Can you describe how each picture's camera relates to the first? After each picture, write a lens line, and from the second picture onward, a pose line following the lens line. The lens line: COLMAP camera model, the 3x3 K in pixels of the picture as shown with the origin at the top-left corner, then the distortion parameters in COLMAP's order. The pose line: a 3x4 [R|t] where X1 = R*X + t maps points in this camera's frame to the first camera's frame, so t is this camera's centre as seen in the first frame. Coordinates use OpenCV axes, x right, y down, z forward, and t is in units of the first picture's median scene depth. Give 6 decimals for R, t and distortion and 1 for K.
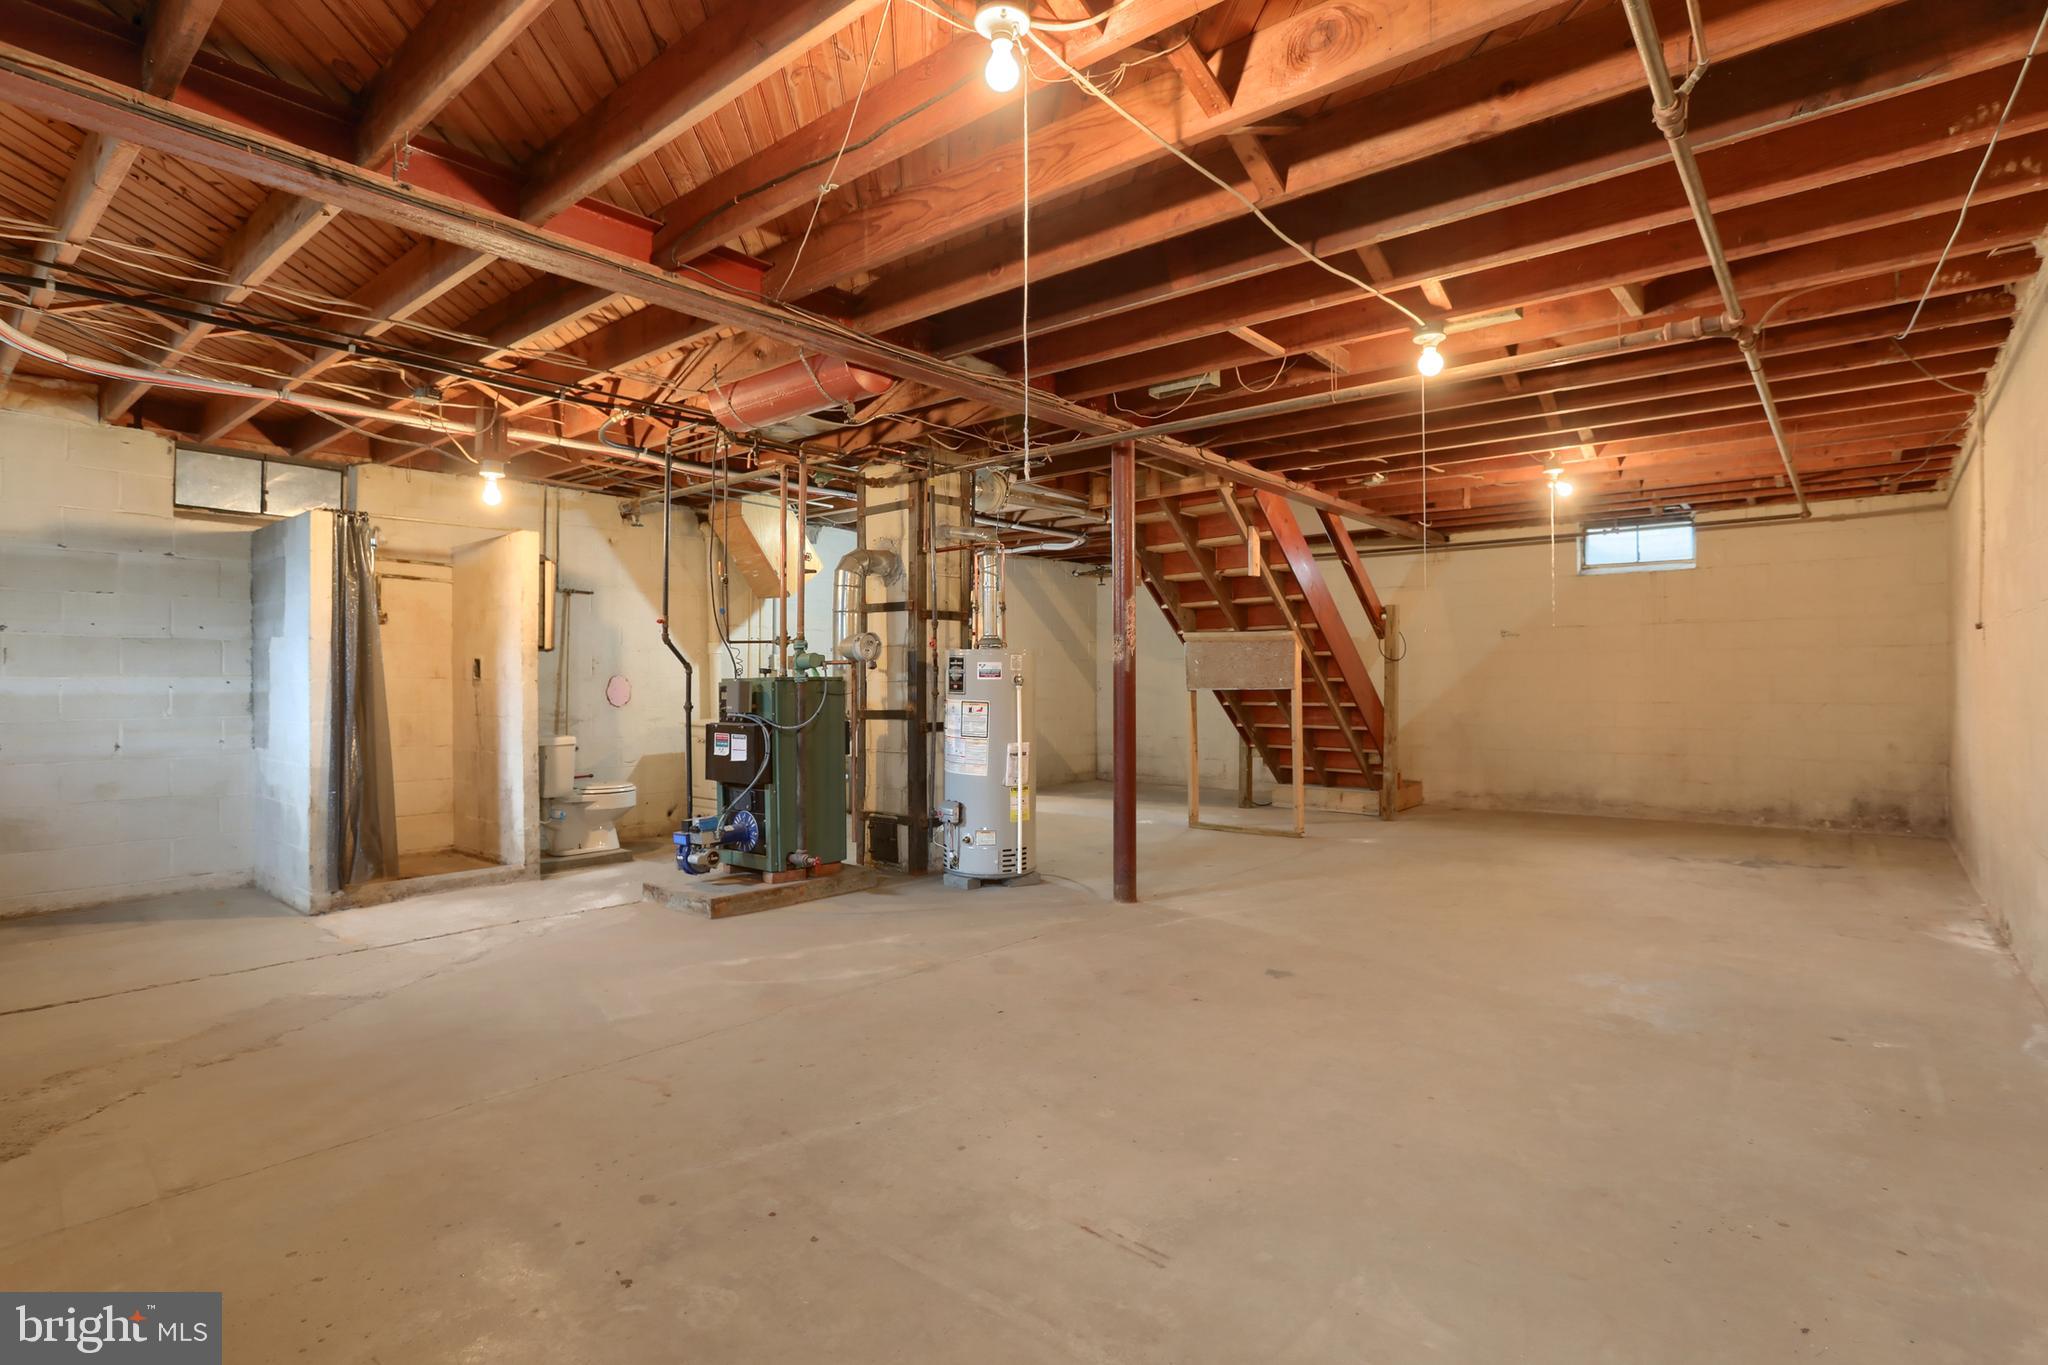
lens RADIAL K [[1005.2, 0, 1024.9], [0, 1005.2, 675.0], [0, 0, 1]] dist [-0.065186, 0.033955]
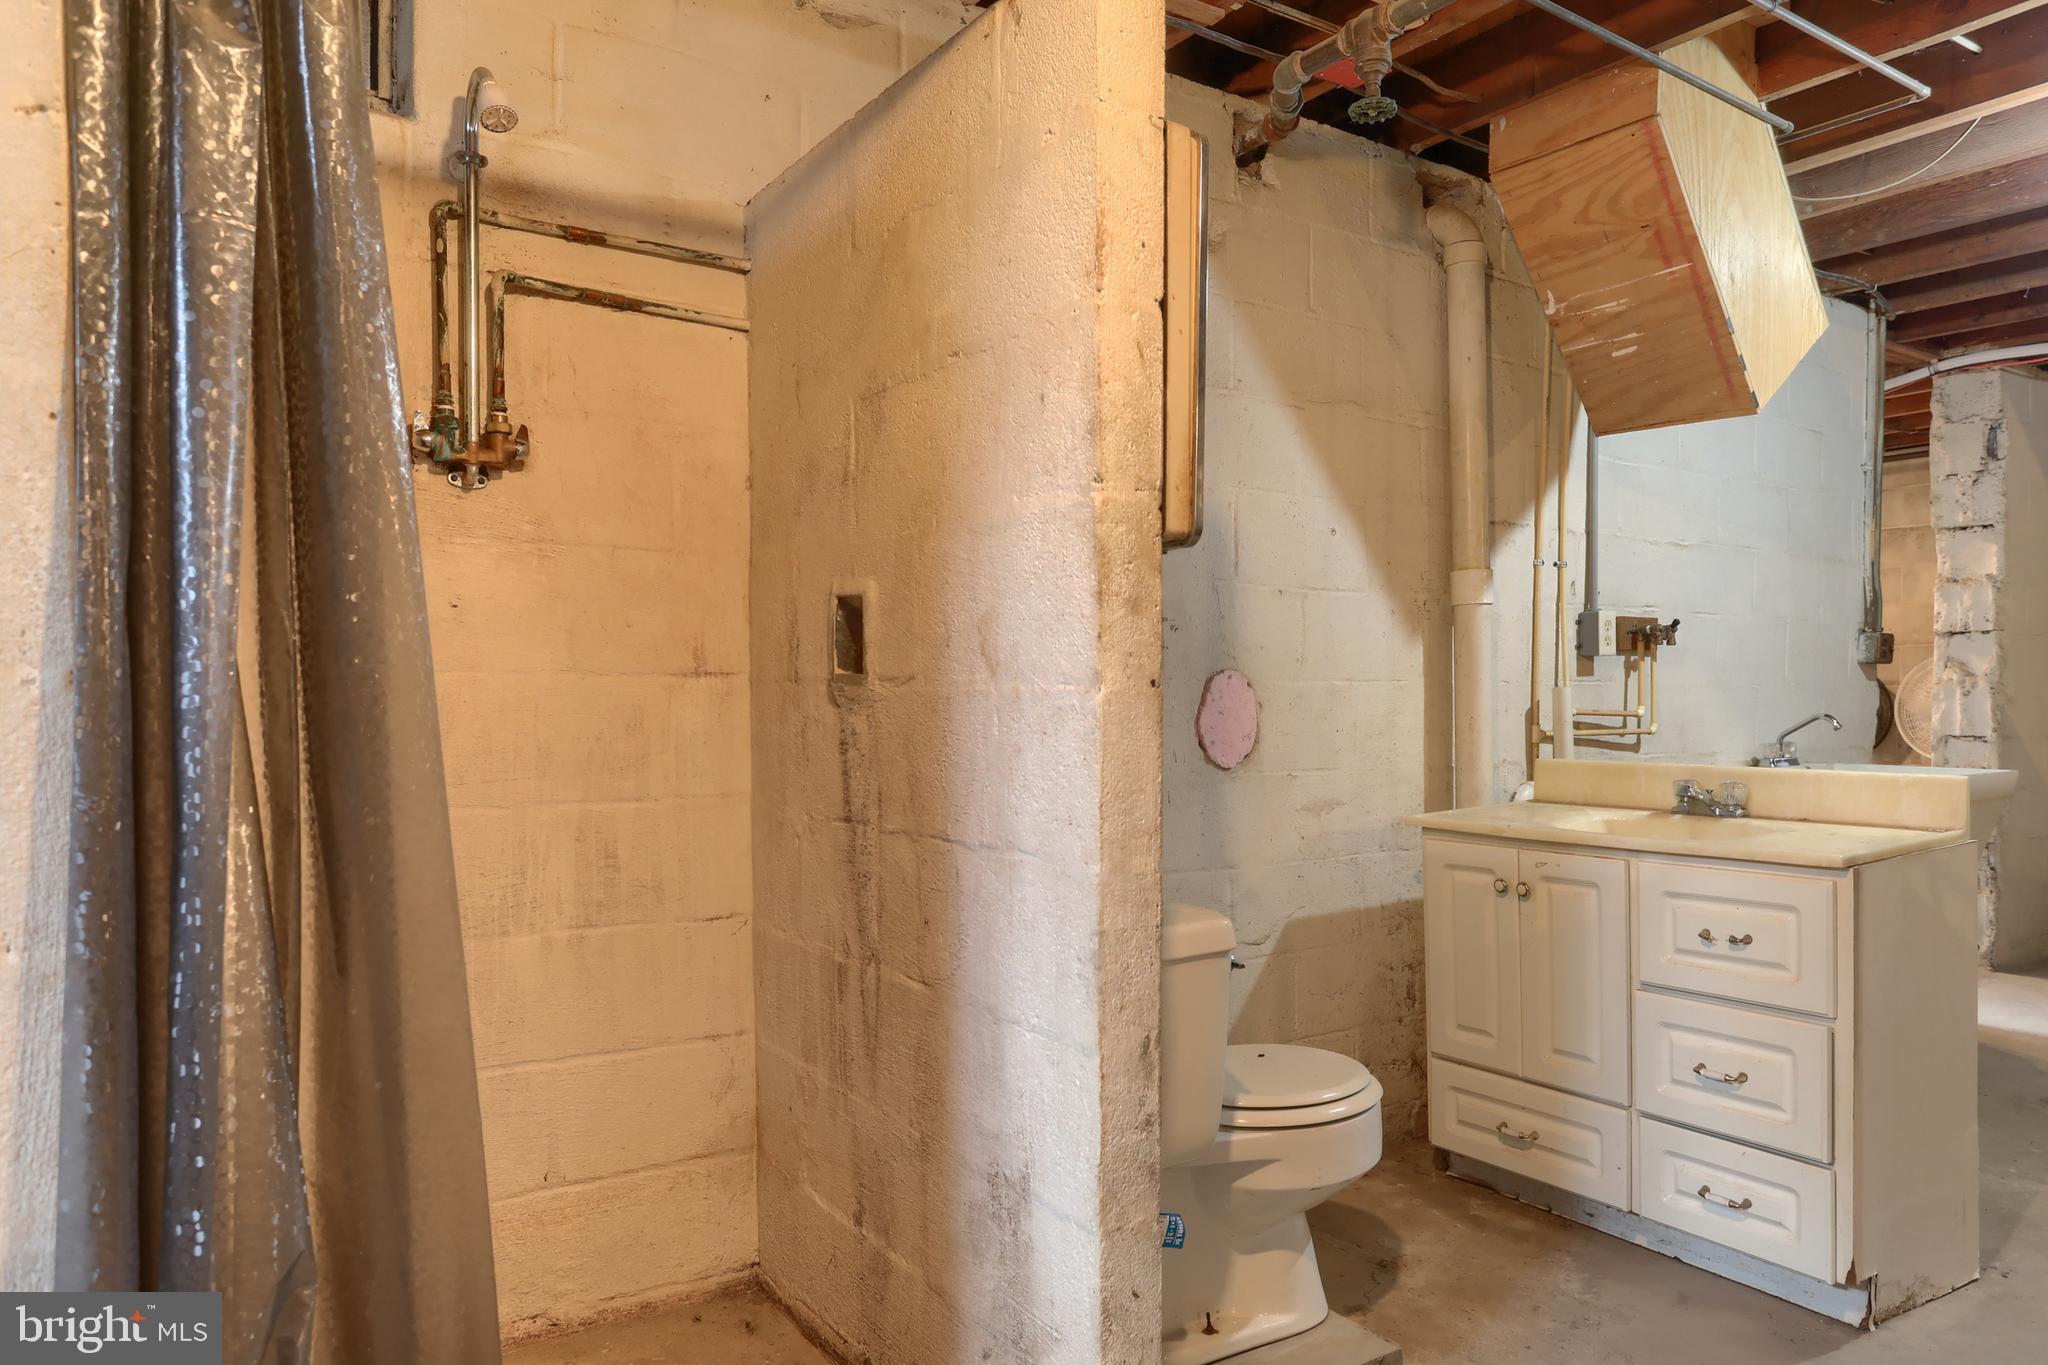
lens RADIAL K [[1358.4, 0, 1025.4], [0, 1358.4, 704.9], [0, 0, 1]] dist [-0.046977, 0.000051]
pose [[0.957570, -0.001693, -0.288196, -0.405516], [0.005809, 0.999893, 0.013426, 0.006162], [0.288143, -0.014530, 0.957477, 0.672421]]
